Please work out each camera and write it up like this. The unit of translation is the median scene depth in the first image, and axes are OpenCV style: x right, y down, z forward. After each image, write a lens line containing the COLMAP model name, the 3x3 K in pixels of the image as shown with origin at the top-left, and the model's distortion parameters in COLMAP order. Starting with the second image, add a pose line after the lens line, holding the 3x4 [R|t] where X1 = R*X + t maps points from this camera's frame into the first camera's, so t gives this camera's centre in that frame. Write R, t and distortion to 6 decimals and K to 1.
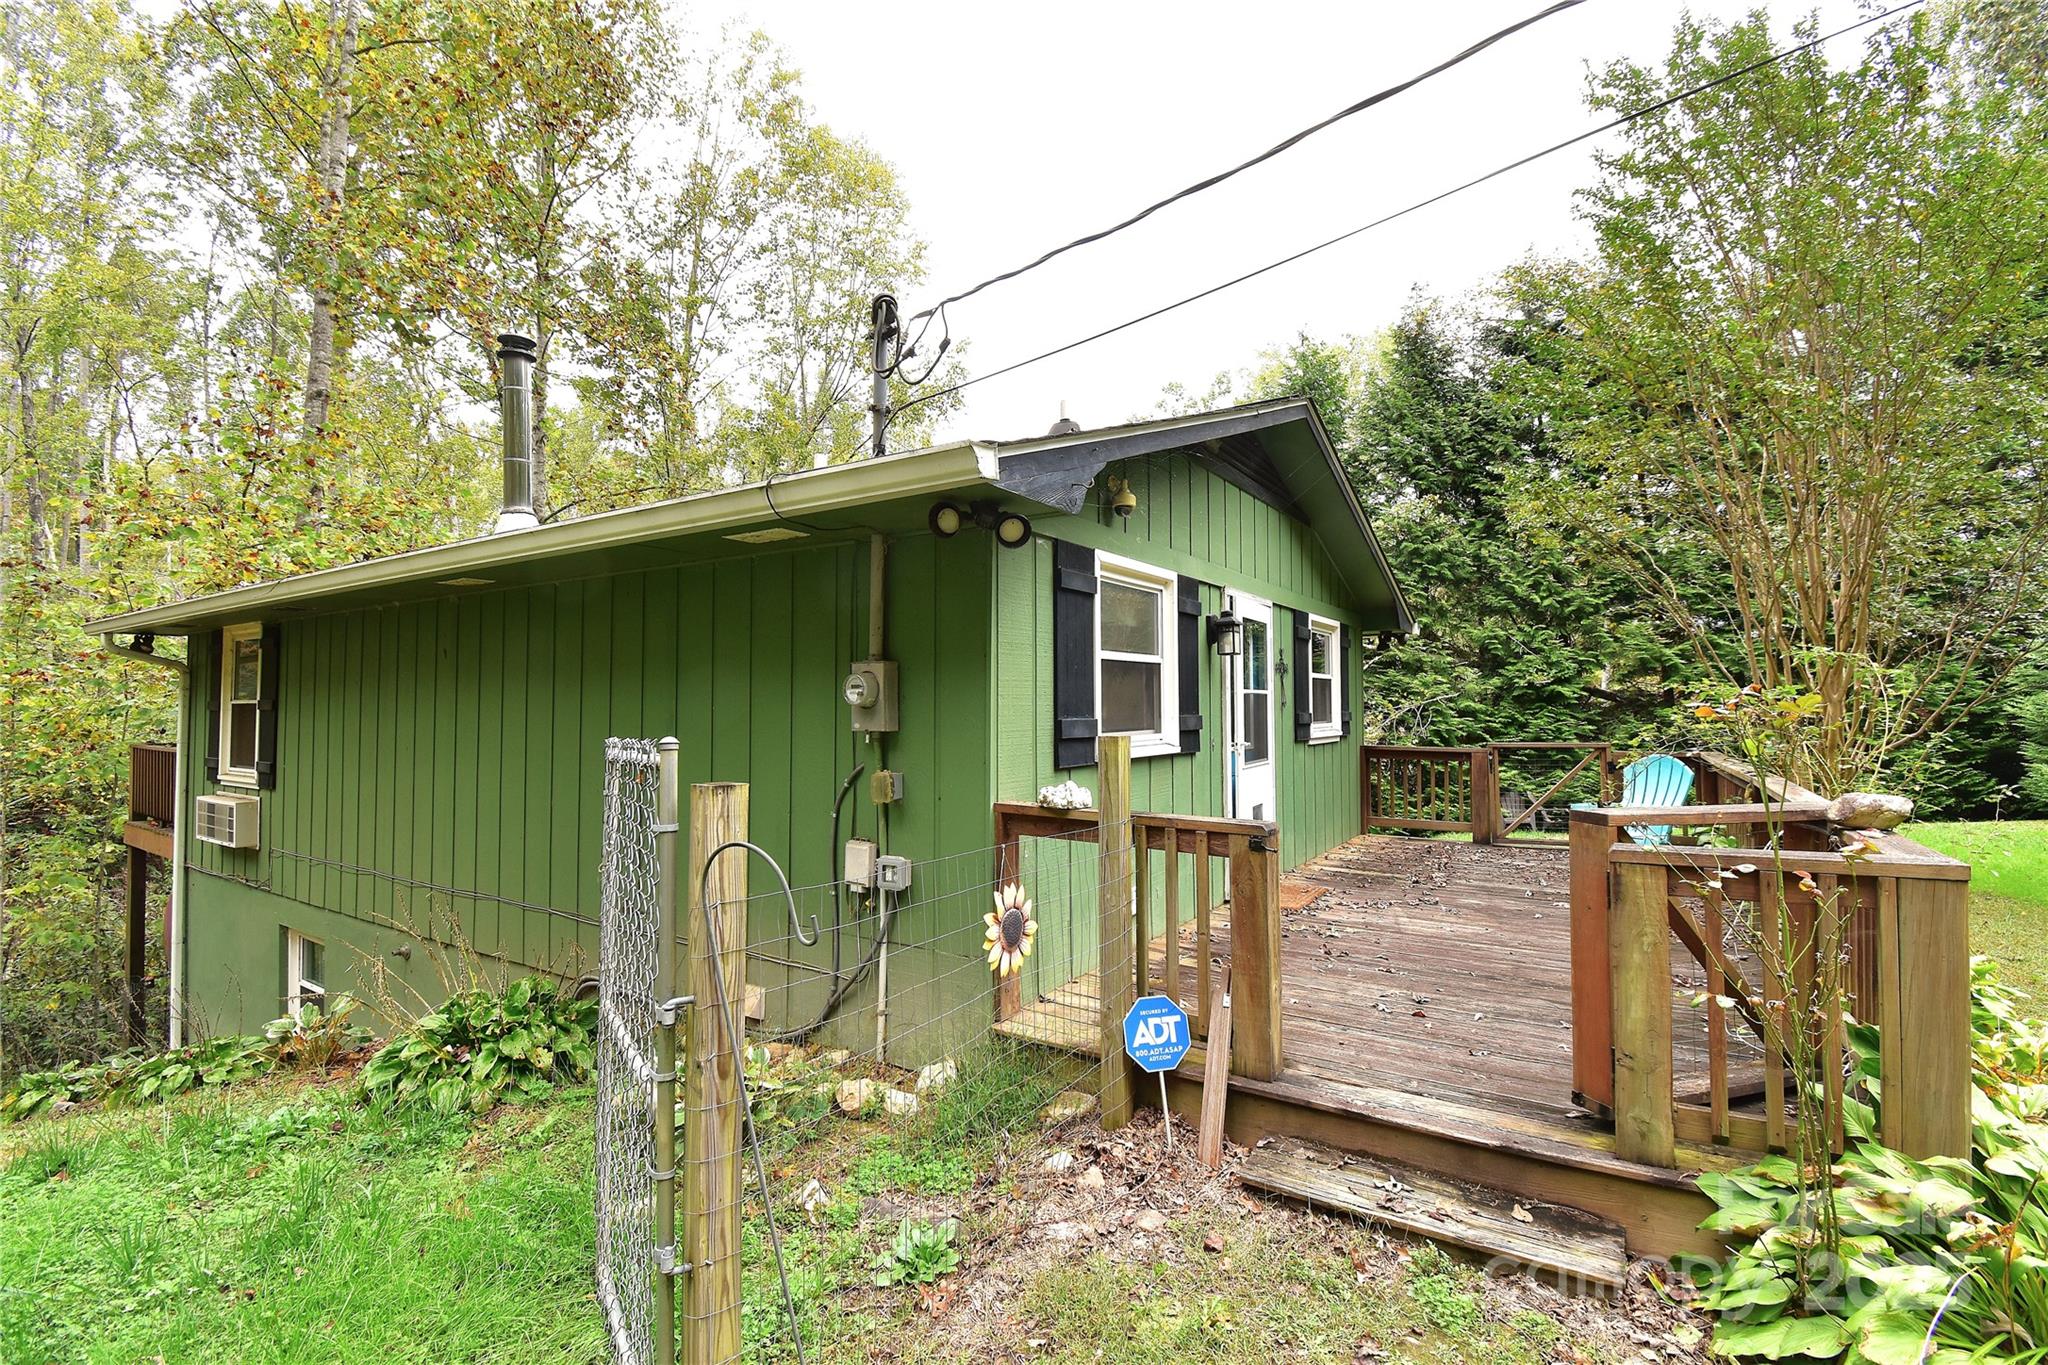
lens RADIAL K [[892.0, 0, 1017.5], [0, 892.0, 684.3], [0, 0, 1]] dist [-0.002982, -0.009521]
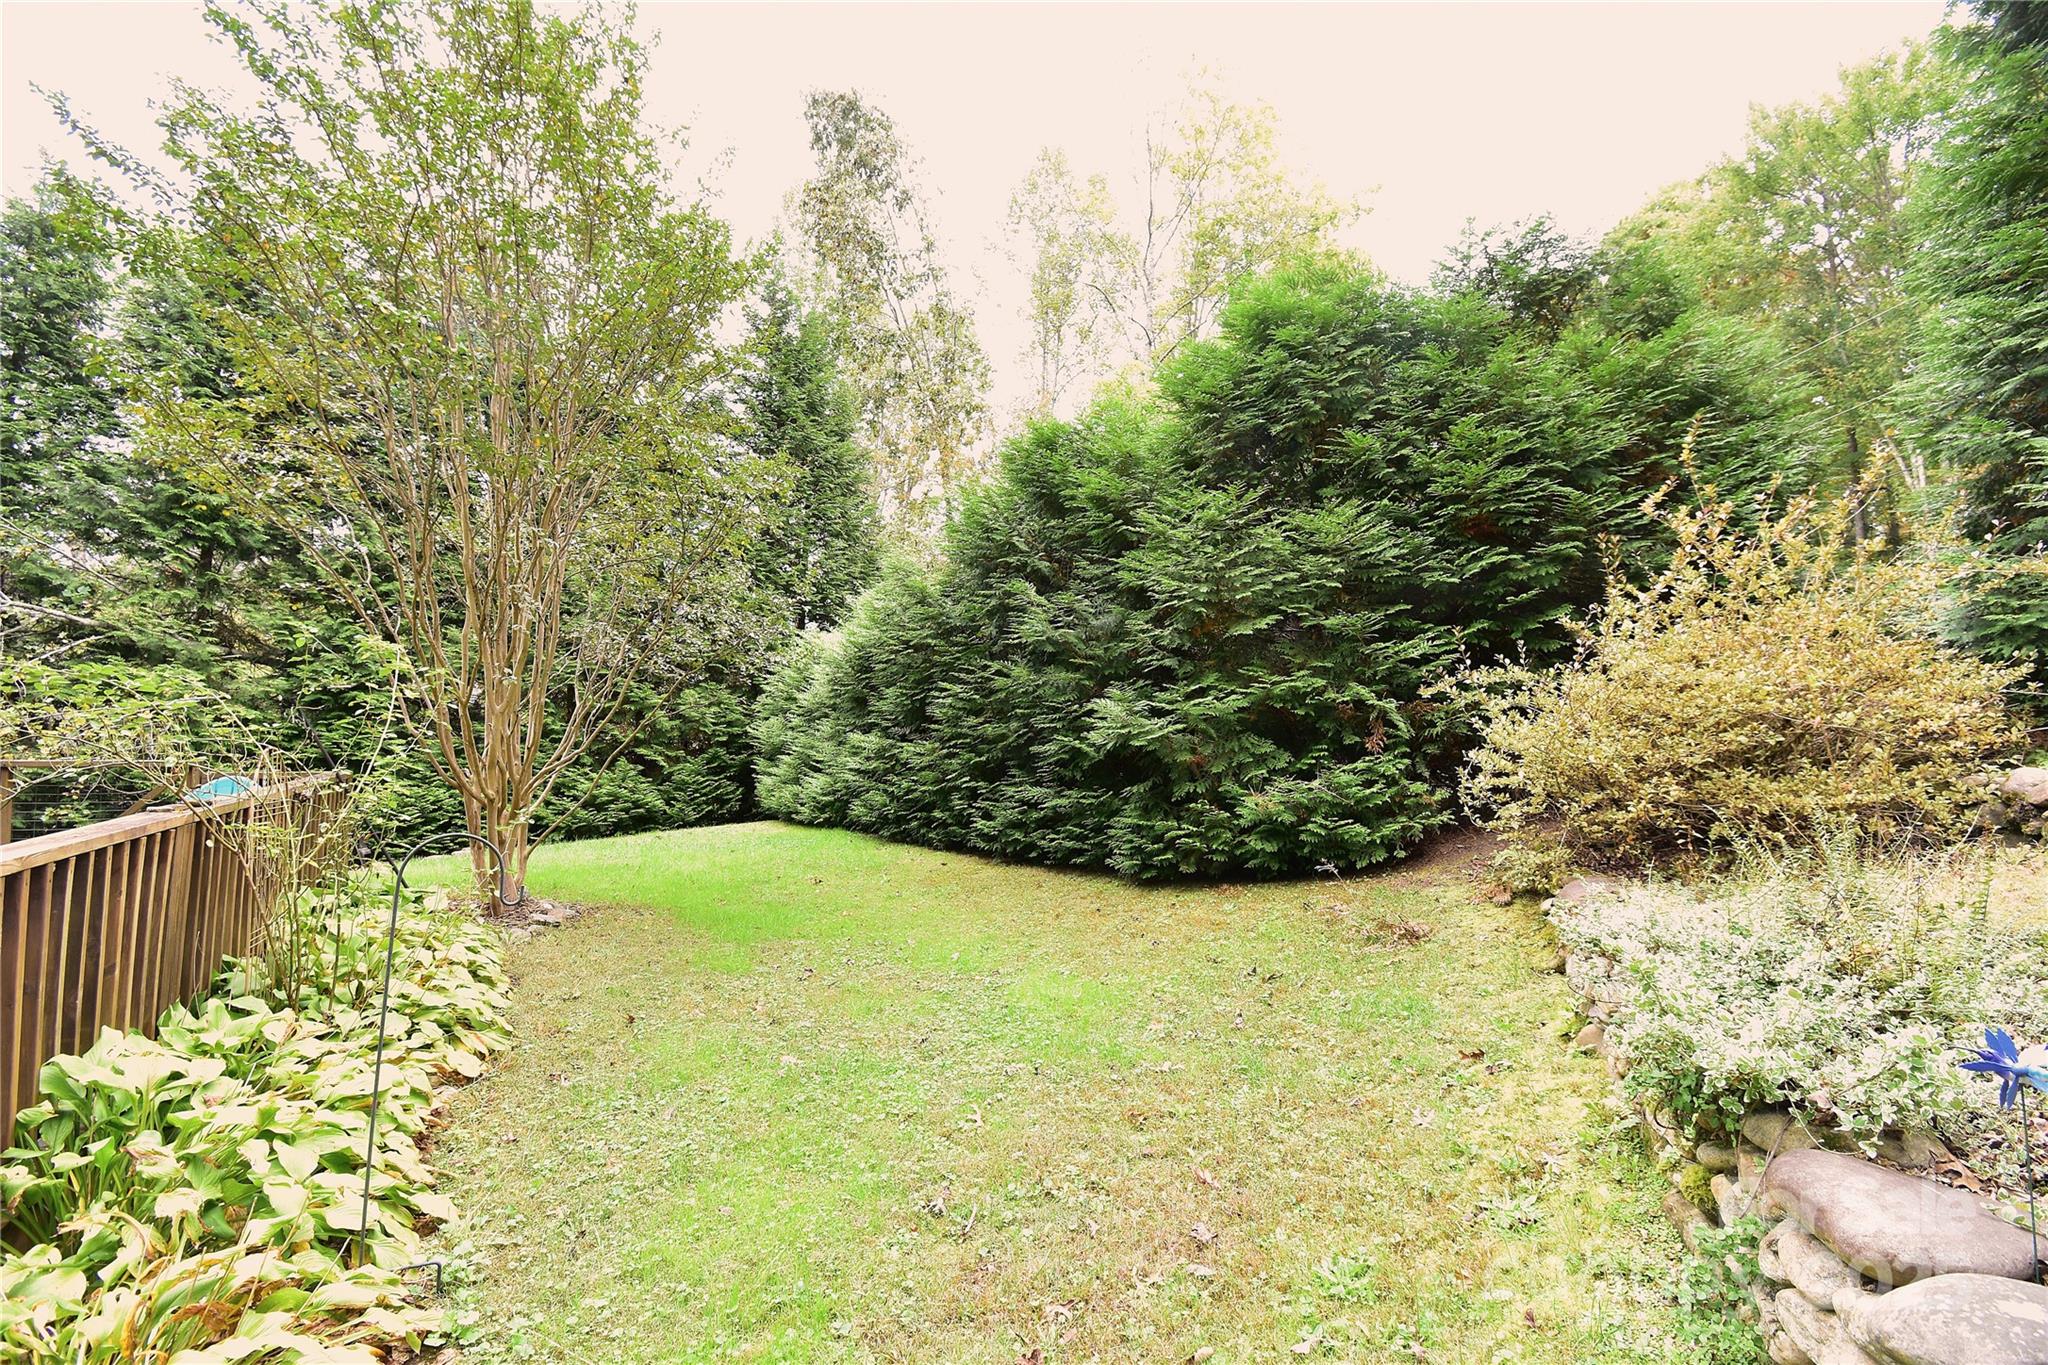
lens RADIAL K [[892.0, 0, 1028.8], [0, 892.0, 684.7], [0, 0, 1]] dist [-0.002982, -0.009521]
pose [[0.480589, 0.067004, 0.874383, 0.680836], [-0.051329, 0.997517, -0.048227, 0.010779], [-0.875443, -0.021704, 0.482835, 0.156360]]
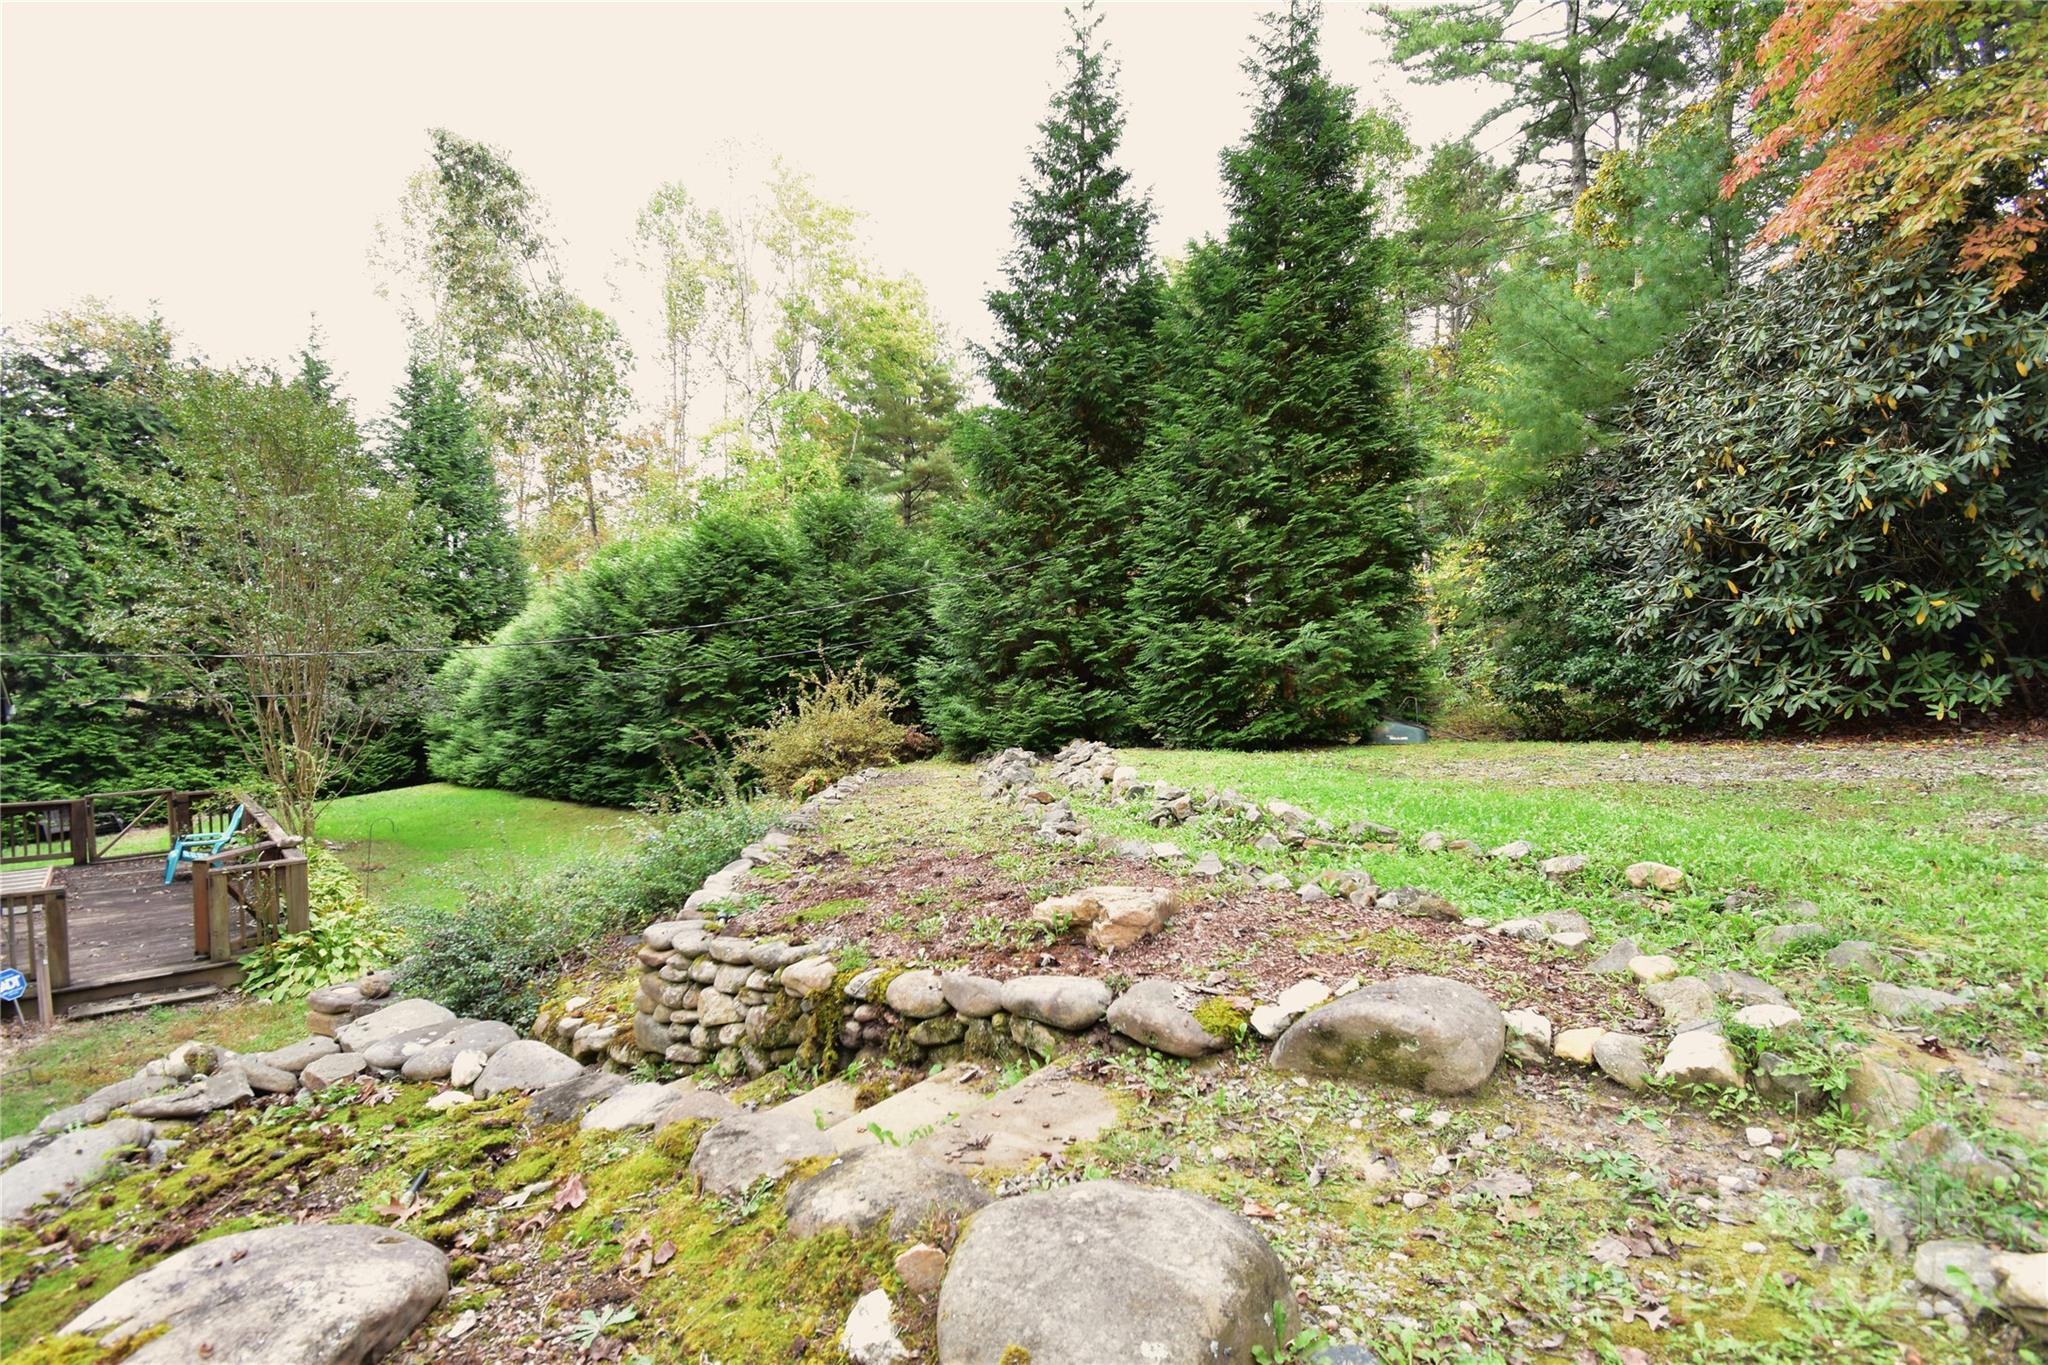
lens RADIAL K [[981.9, 0, 1028.3], [0, 981.9, 687.3], [0, 0, 1]] dist [0.004562, -0.016163]
pose [[0.221171, -0.032419, 0.974696, -1.353414], [-0.040341, 0.998288, 0.042357, -0.481907], [-0.974400, -0.048689, 0.219485, -1.694495]]
